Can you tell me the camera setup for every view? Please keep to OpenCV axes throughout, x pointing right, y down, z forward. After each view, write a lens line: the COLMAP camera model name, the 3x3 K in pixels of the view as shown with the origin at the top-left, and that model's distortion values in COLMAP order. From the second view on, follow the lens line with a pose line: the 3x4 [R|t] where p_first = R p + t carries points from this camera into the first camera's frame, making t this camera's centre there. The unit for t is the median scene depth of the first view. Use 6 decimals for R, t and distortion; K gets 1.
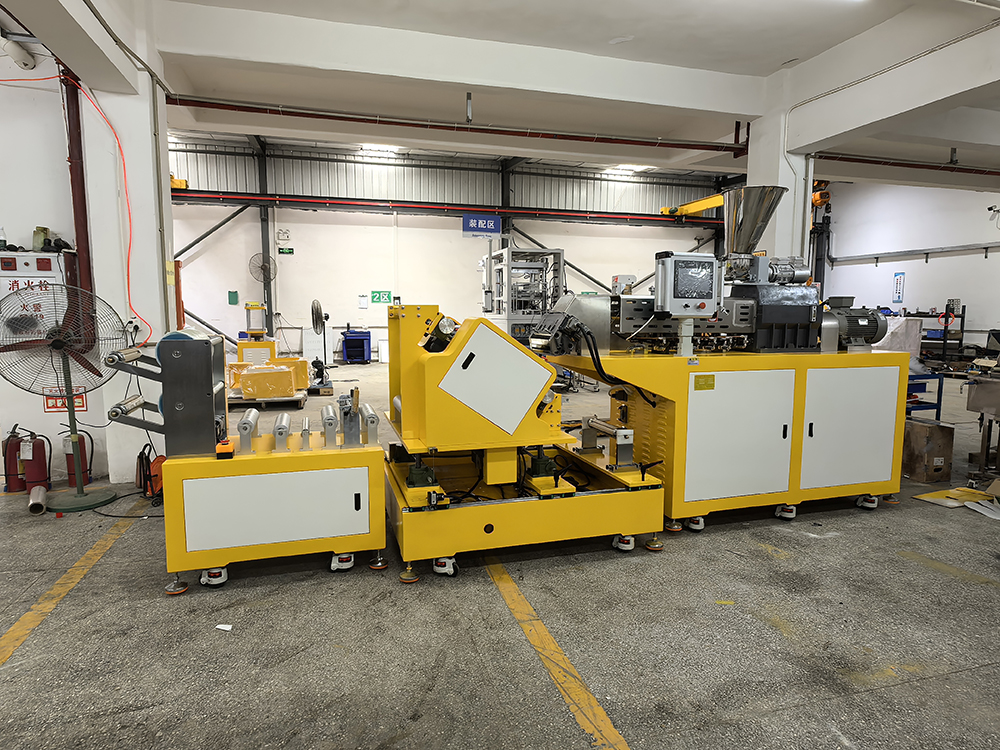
lens RADIAL K [[605.7, 0, 497.8], [0, 605.7, 376.9], [0, 0, 1]] dist [-0.009053, 0.002240]
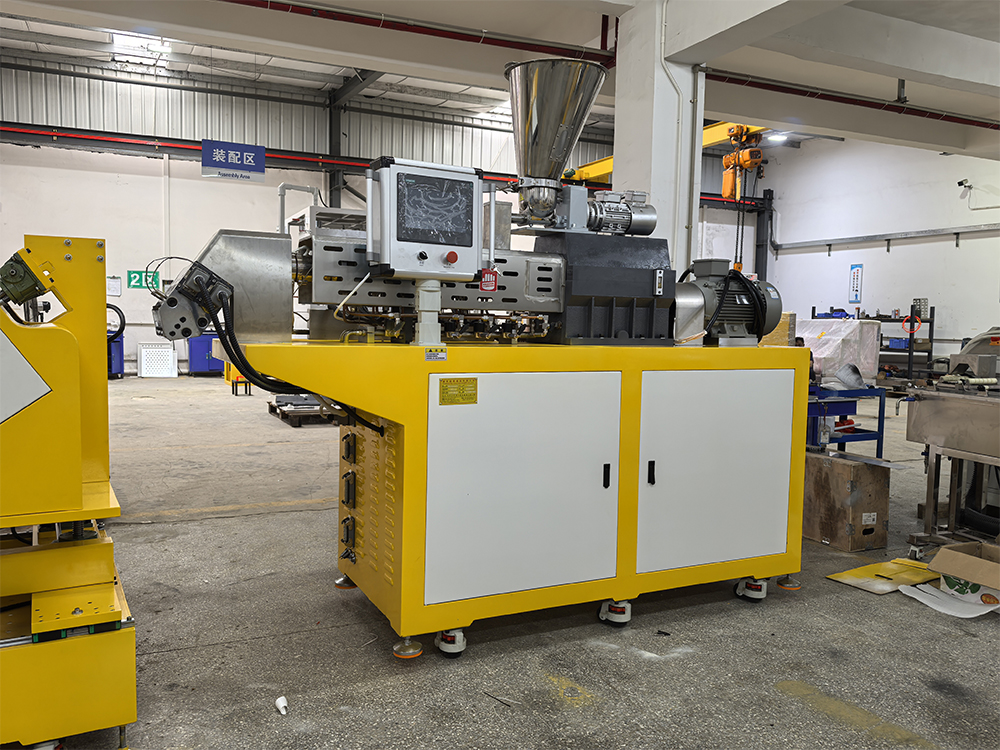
lens RADIAL K [[807.8, 0, 496.3], [0, 807.8, 371.0], [0, 0, 1]] dist [0.024415, -0.033554]
pose [[0.988734, 0.006946, 0.149521, 0.236868], [-0.001017, 0.999211, -0.039696, 0.017688], [-0.149678, 0.039097, 0.987961, 0.218391]]
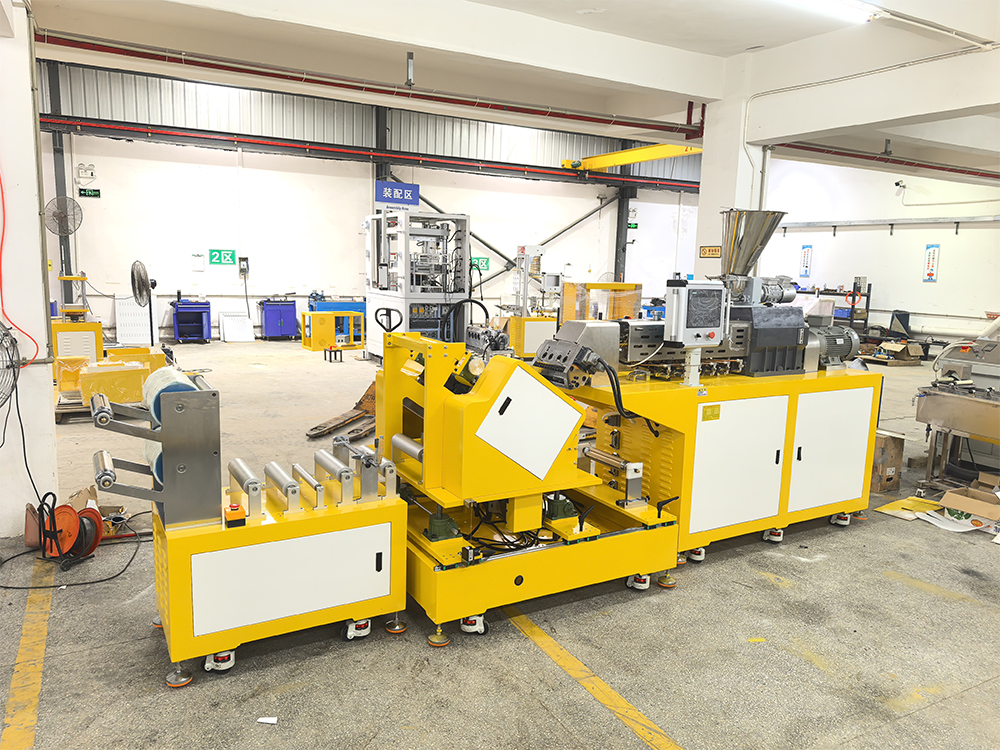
lens RADIAL K [[741.0, 0, 498.2], [0, 741.0, 375.3], [0, 0, 1]] dist [0.013680, -0.023361]
pose [[0.974631, -0.008586, 0.223654, -0.236087], [-0.001859, 0.998919, 0.046447, -0.095839], [-0.223811, -0.045685, 0.973561, -0.079868]]
